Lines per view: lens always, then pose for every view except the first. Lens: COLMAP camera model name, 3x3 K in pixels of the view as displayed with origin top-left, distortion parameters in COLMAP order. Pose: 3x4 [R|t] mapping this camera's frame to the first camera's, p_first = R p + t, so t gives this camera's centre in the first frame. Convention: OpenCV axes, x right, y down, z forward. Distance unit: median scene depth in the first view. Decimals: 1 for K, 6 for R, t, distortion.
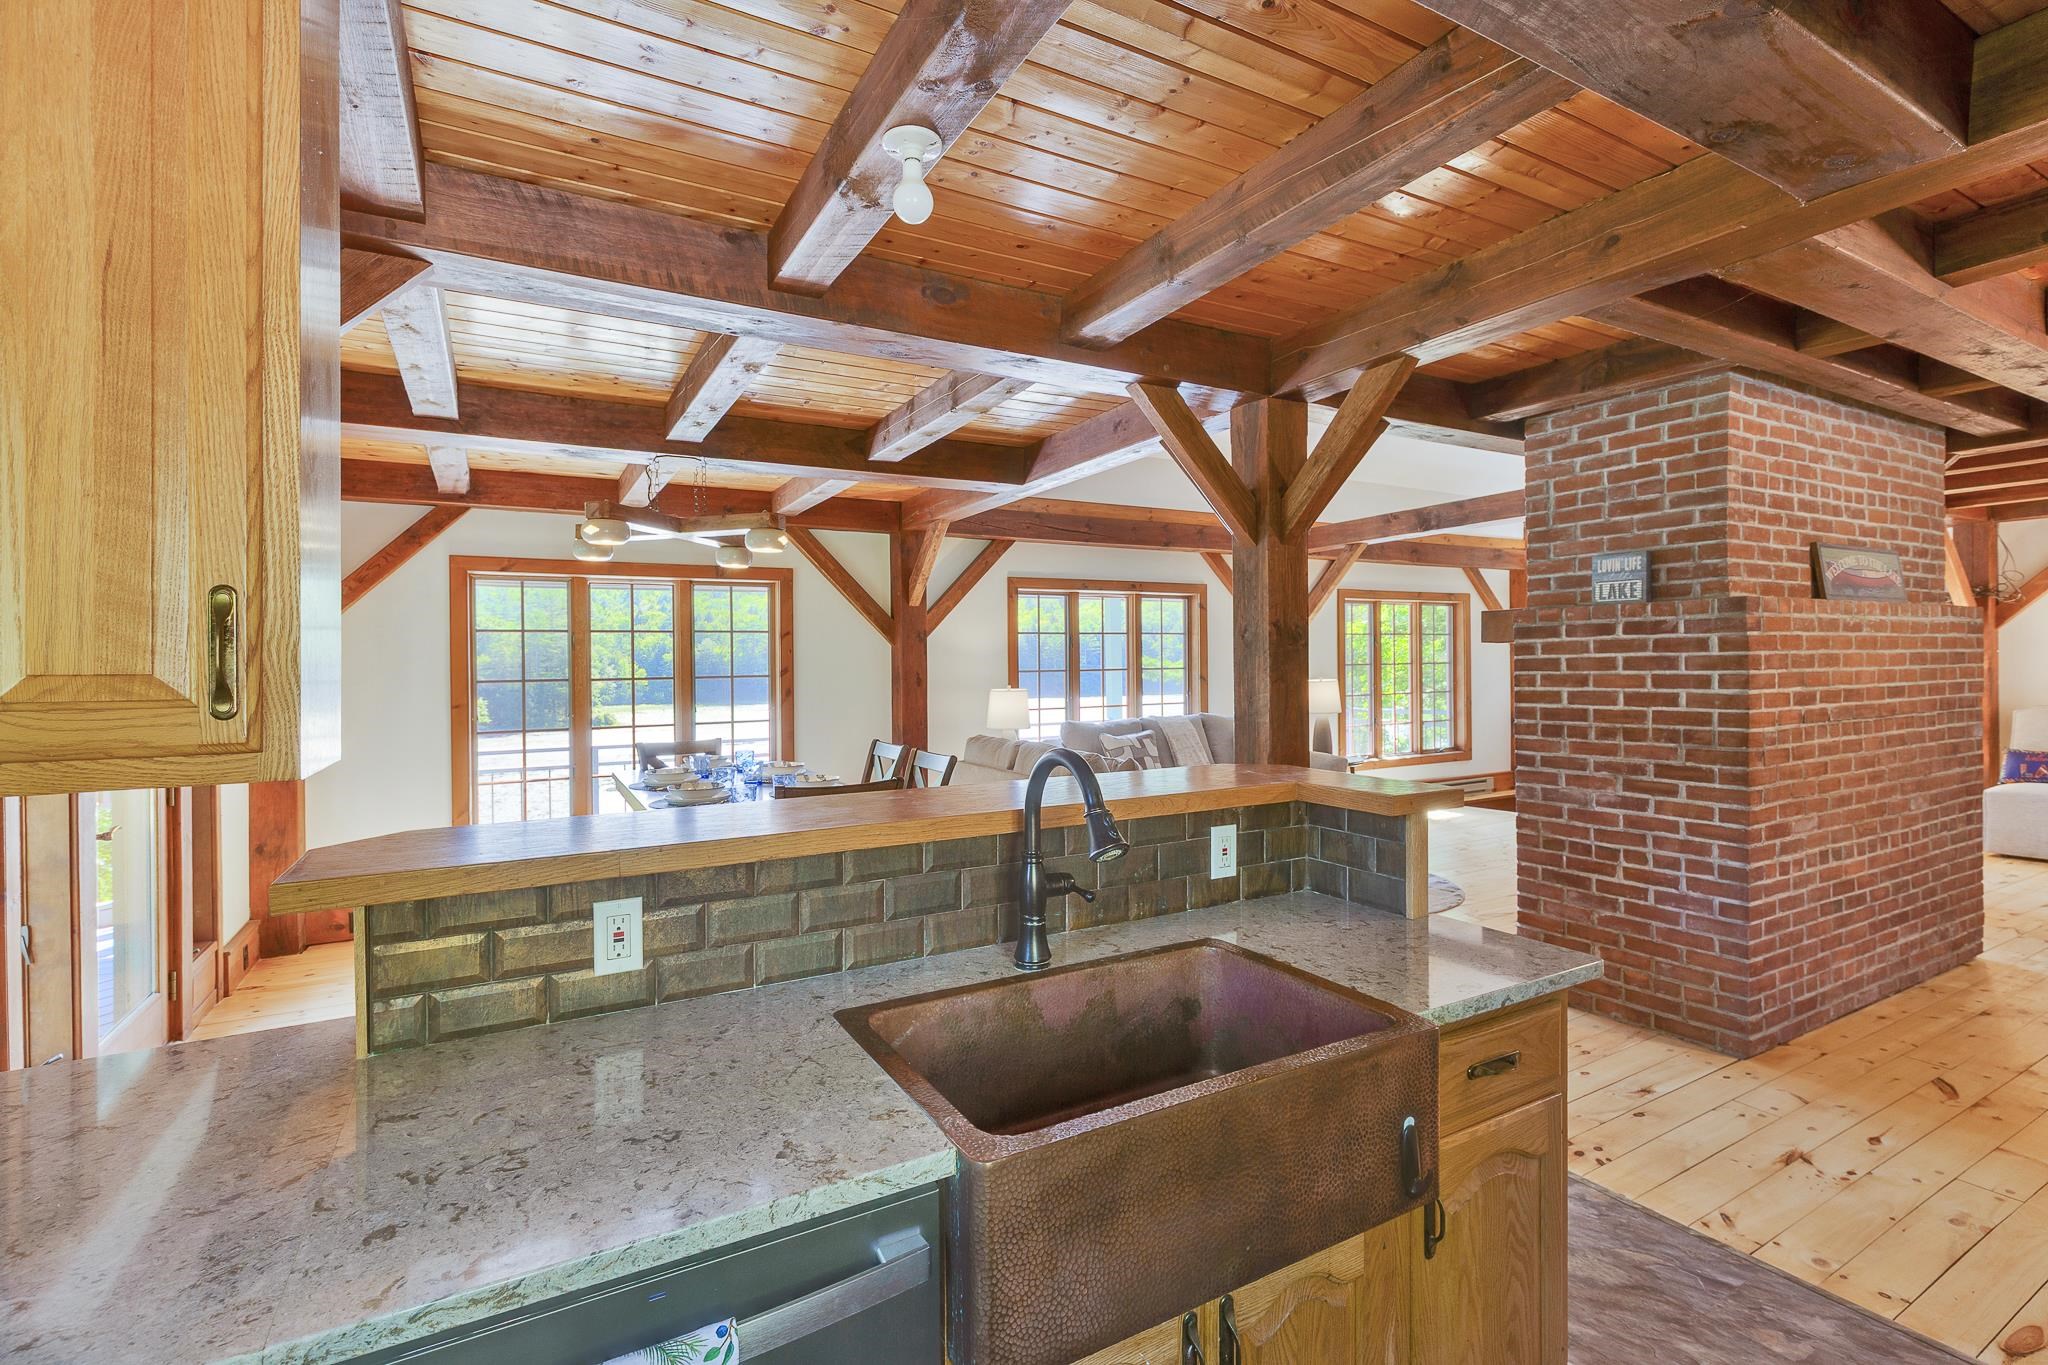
lens RADIAL K [[937.7, 0, 1024.0], [0, 937.7, 682.5], [0, 0, 1]] dist [0.001420, -0.000517]
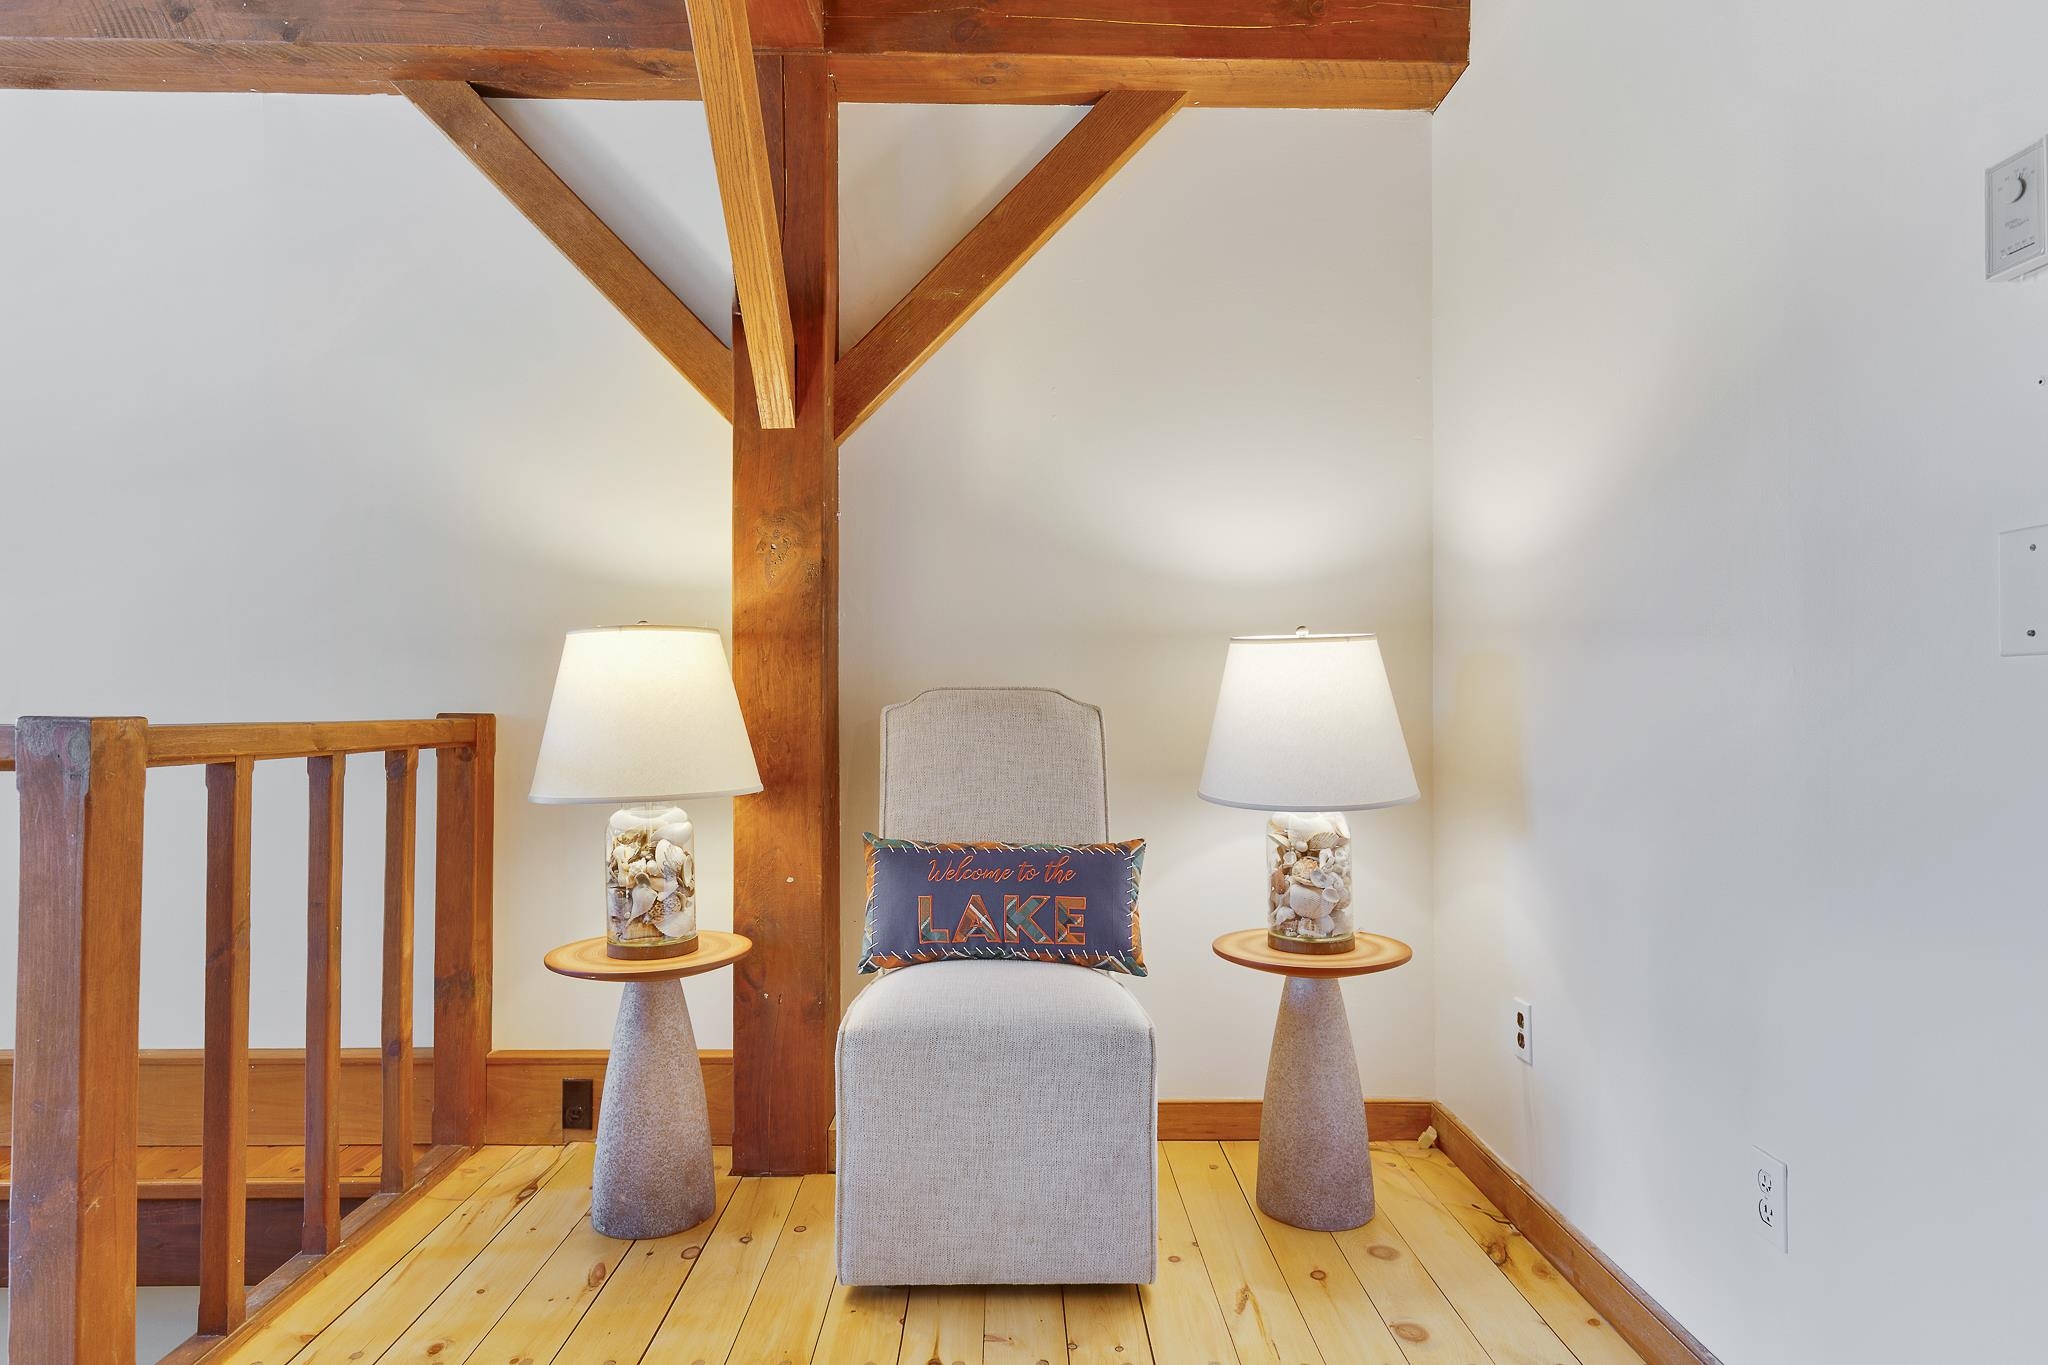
lens RADIAL K [[937.7, 0, 1024.0], [0, 937.7, 682.5], [0, 0, 1]] dist [0.001420, -0.000517]
pose [[0.472434, 0.026116, 0.880979, 0.832999], [0.012896, 0.999249, -0.036537, 0.034815], [-0.881271, 0.028622, 0.471743, 0.840555]]
